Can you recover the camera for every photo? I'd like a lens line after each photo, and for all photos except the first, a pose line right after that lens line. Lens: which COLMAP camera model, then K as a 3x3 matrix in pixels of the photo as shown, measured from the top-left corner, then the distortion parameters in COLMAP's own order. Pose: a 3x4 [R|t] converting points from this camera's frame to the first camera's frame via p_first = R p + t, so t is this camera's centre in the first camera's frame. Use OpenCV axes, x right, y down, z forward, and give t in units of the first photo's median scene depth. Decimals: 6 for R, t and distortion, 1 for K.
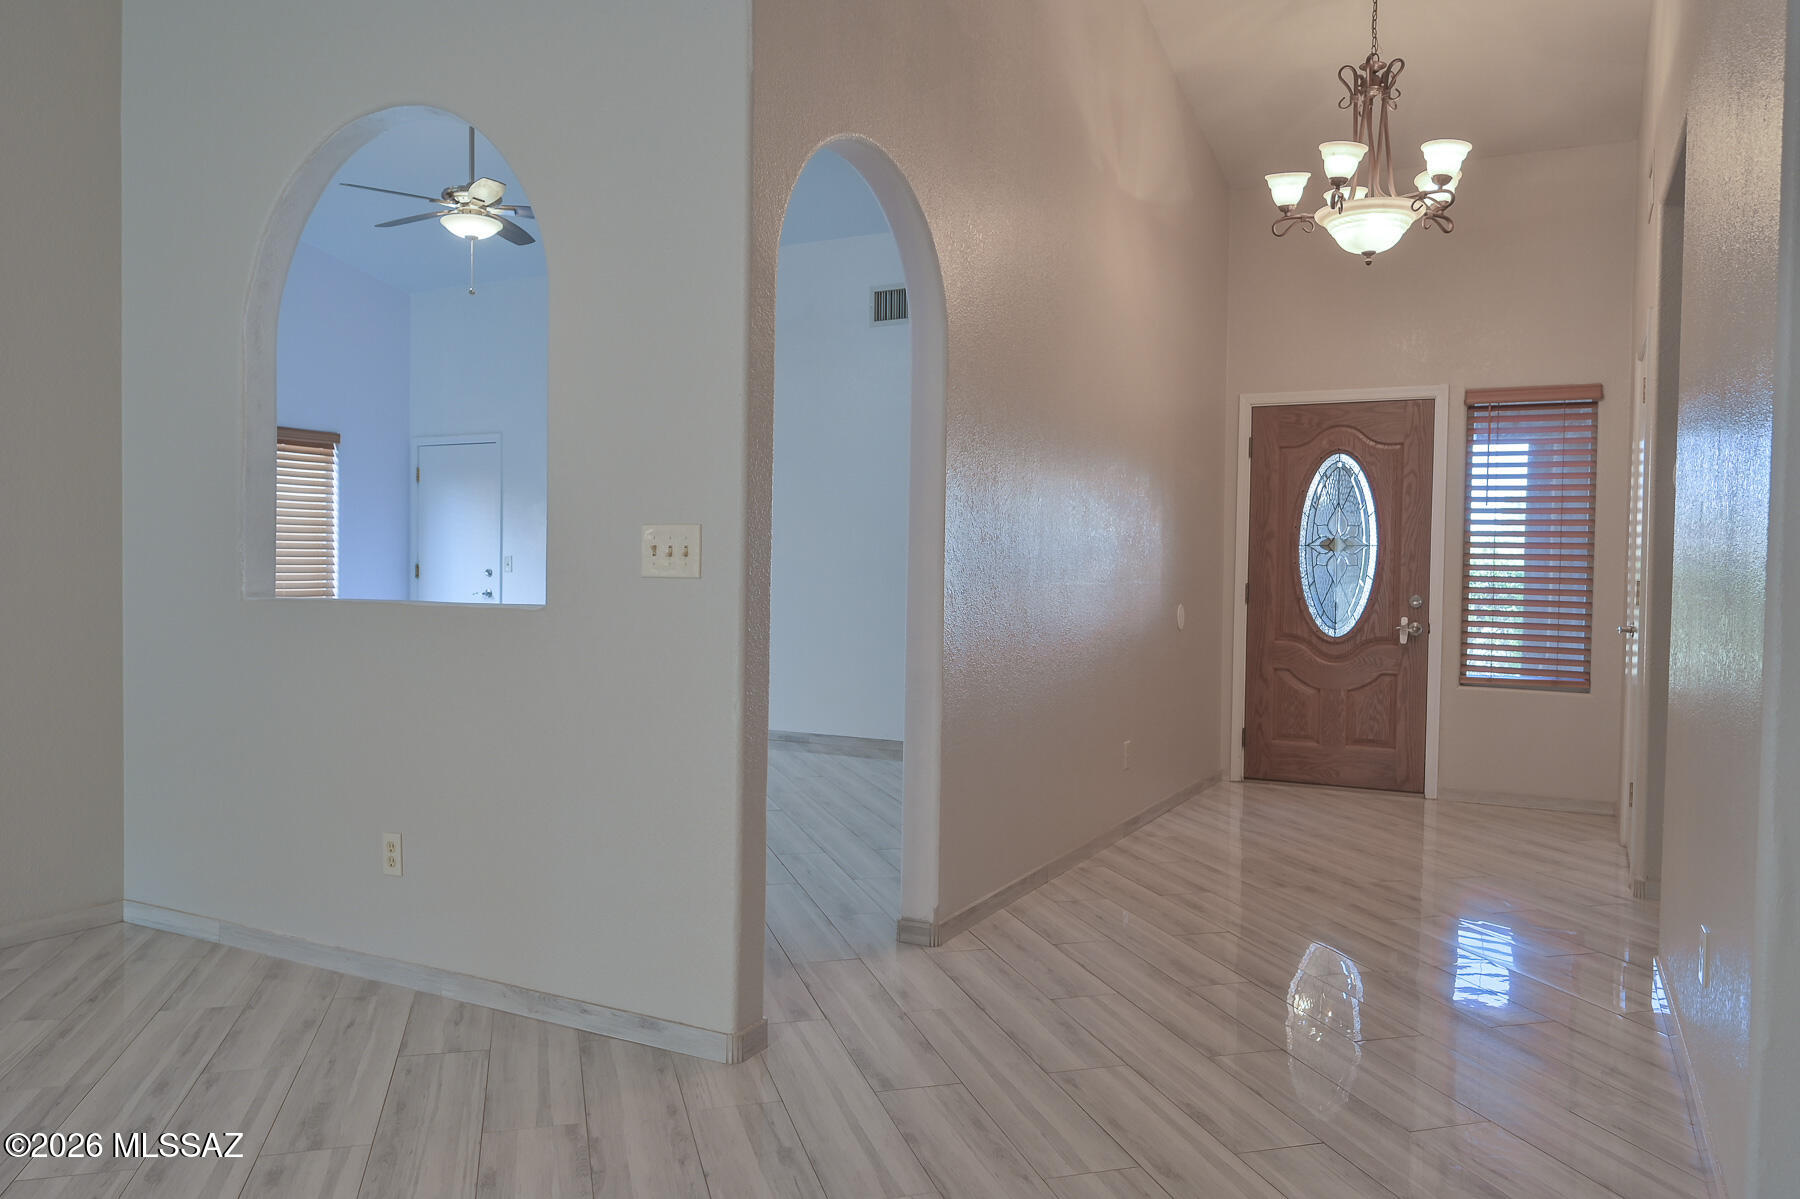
lens RADIAL K [[1260.7, 0, 893.7], [0, 1260.7, 593.7], [0, 0, 1]] dist [0.001031, -0.000120]
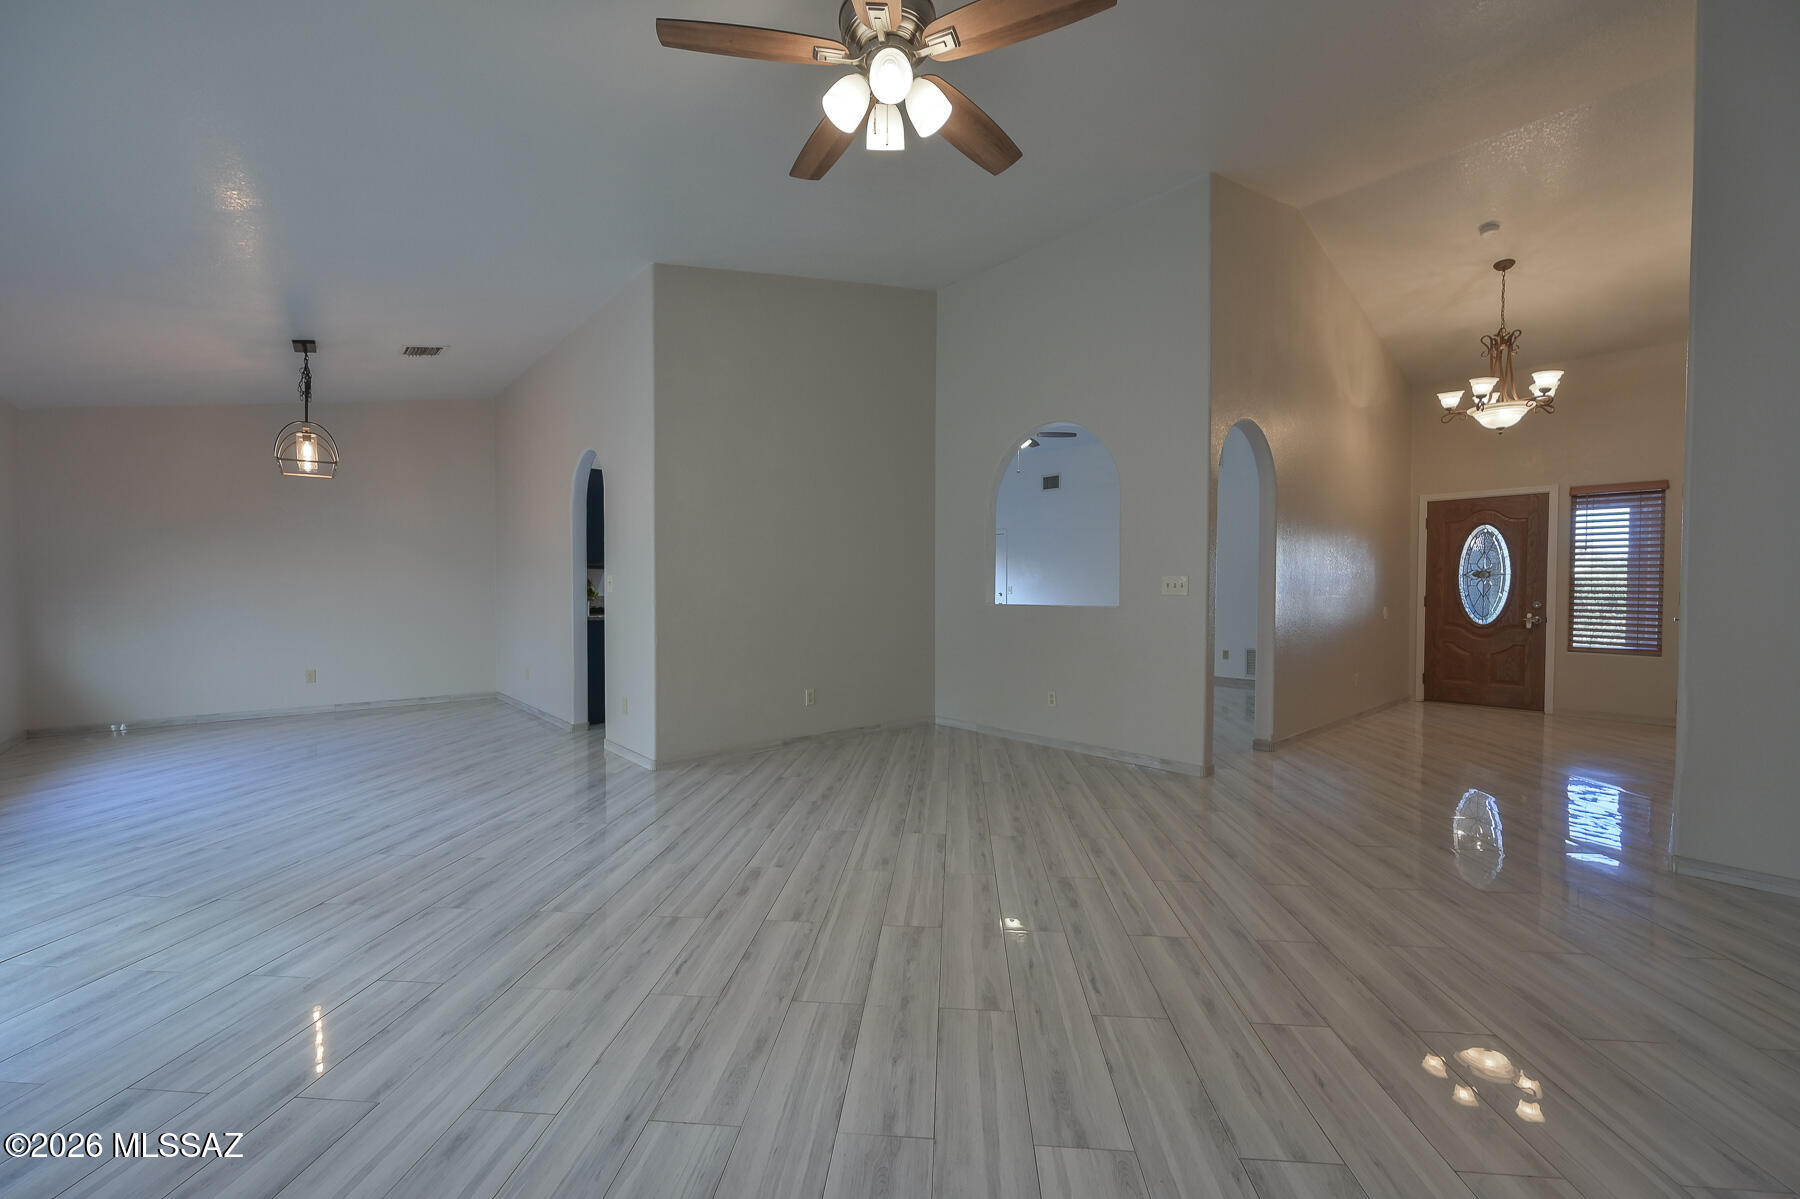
lens RADIAL K [[707.0, 0, 896.6], [0, 707.0, 601.5], [0, 0, 1]] dist [-0.002028, 0.000560]
pose [[0.935688, -0.006613, -0.352765, -0.092659], [0.005051, 0.999973, -0.005349, 0.002369], [0.352791, 0.003223, 0.935697, -0.283583]]
